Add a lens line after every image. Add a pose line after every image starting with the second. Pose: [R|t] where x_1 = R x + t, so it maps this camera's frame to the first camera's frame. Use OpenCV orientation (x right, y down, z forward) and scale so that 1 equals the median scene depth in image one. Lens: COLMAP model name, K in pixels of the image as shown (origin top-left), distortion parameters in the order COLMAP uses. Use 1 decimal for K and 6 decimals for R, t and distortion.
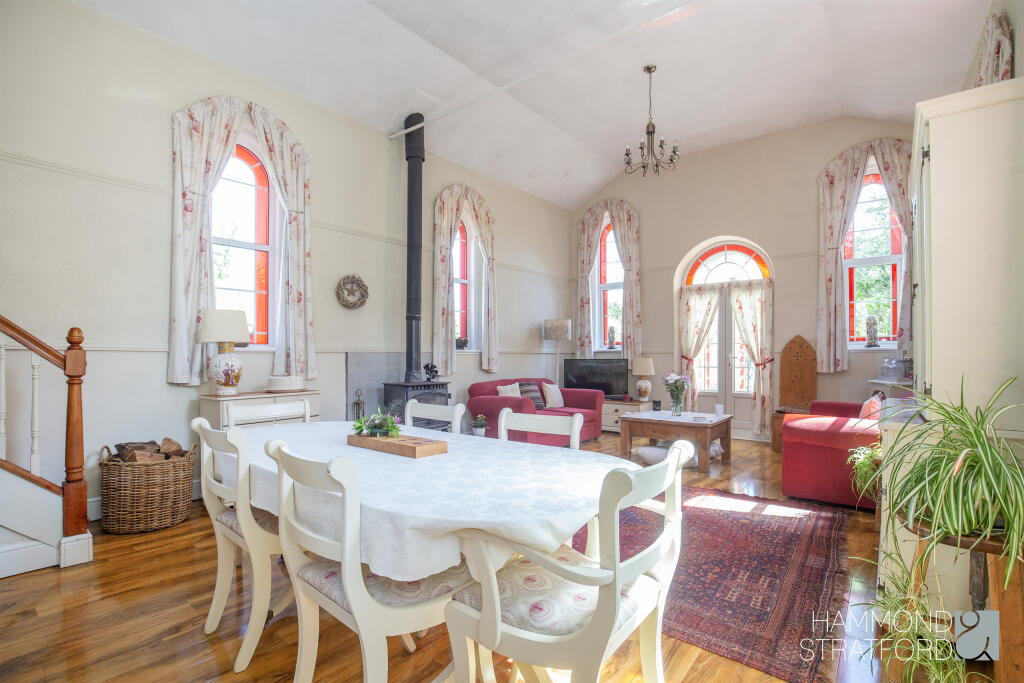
lens RADIAL K [[473.6, 0, 517.7], [0, 473.6, 350.1], [0, 0, 1]] dist [0.001848, 0.001144]
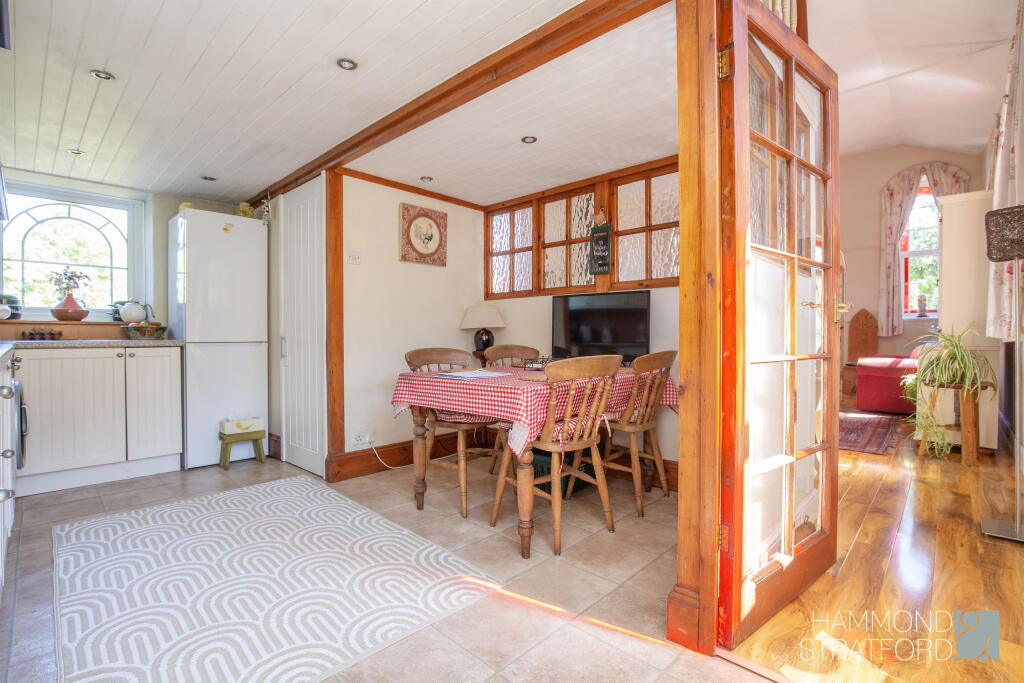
lens RADIAL K [[473.6, 0, 508.7], [0, 473.6, 338.9], [0, 0, 1]] dist [0.001848, 0.001144]
pose [[0.996173, -0.002294, -0.087374, -0.302394], [0.004190, 0.999760, 0.021519, 0.021367], [0.087304, -0.021803, 0.995943, -0.442529]]
